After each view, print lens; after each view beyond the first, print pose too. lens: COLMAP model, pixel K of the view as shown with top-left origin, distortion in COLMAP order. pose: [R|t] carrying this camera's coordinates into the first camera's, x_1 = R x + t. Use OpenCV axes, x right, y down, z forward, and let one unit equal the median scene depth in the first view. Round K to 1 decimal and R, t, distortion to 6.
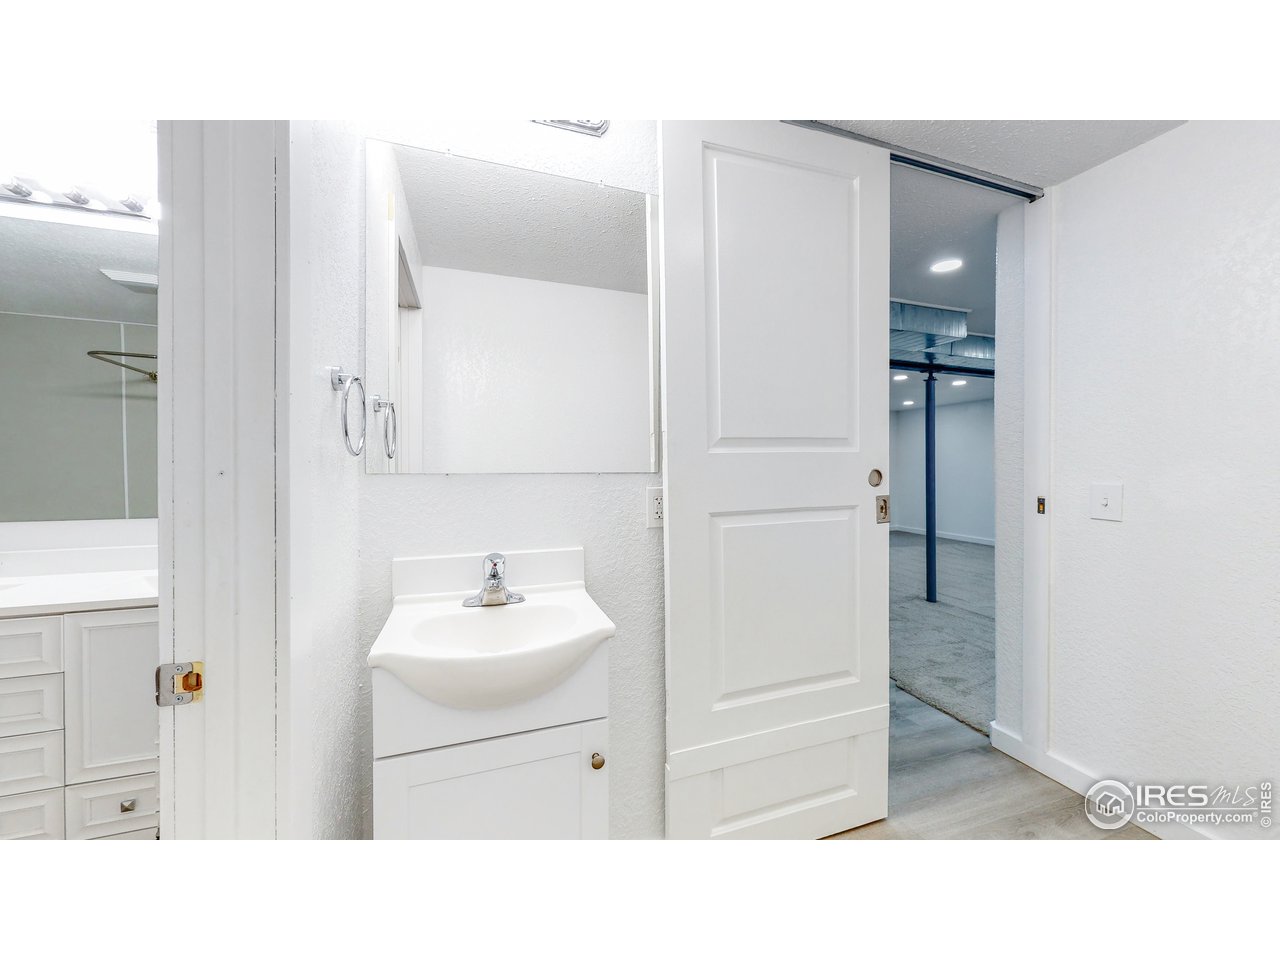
lens RADIAL K [[471.7, 0, 638.4], [0, 471.7, 473.6], [0, 0, 1]] dist [0.003141, 0.000350]
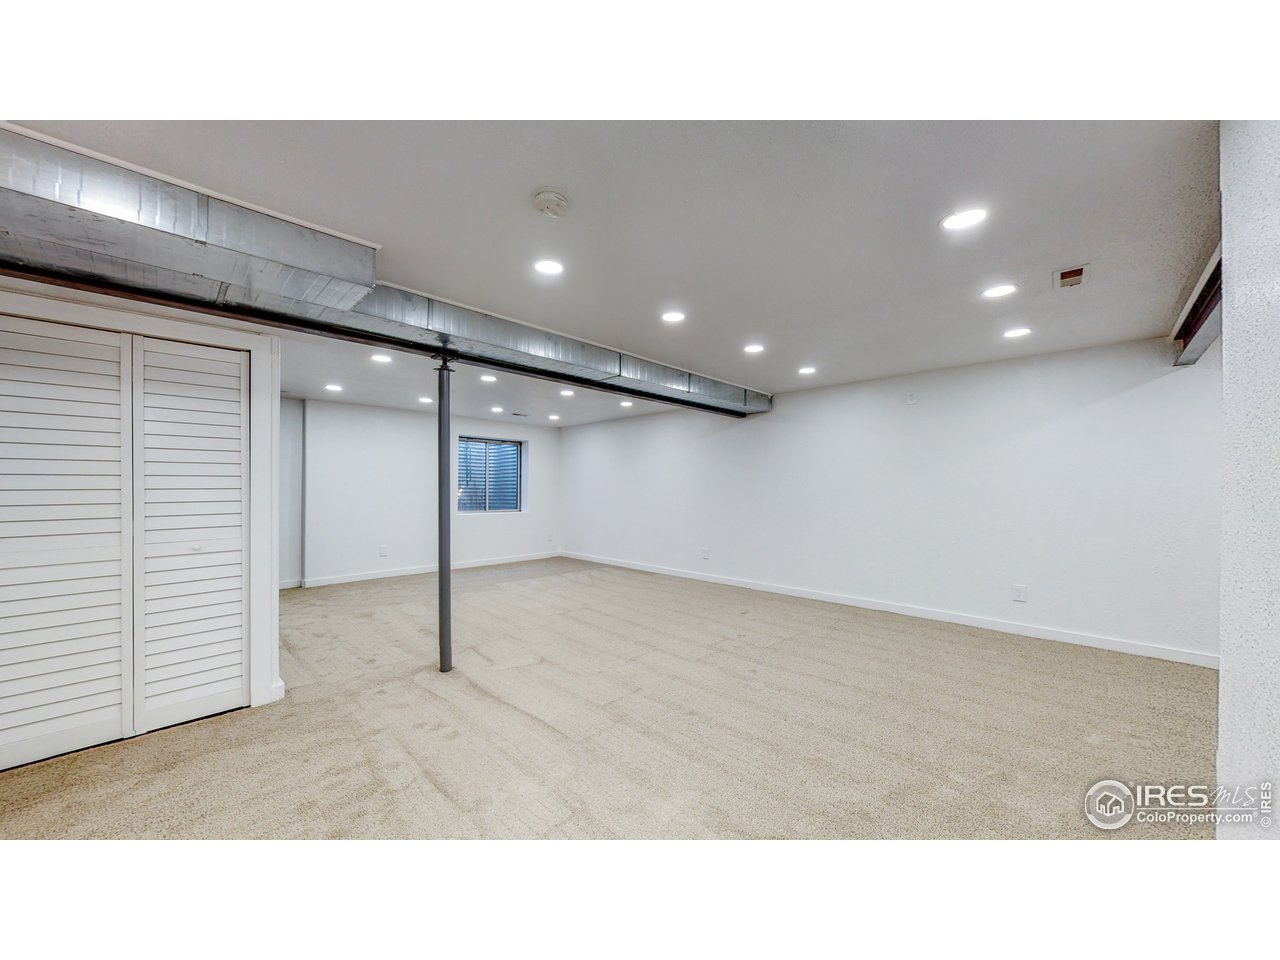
lens RADIAL K [[471.7, 0, 647.0], [0, 471.7, 485.9], [0, 0, 1]] dist [0.003141, 0.000350]
pose [[0.888707, -0.006287, 0.458433, 0.559879], [0.016203, 0.999712, -0.017702, 0.002748], [-0.458190, 0.023160, 0.888553, 0.198879]]
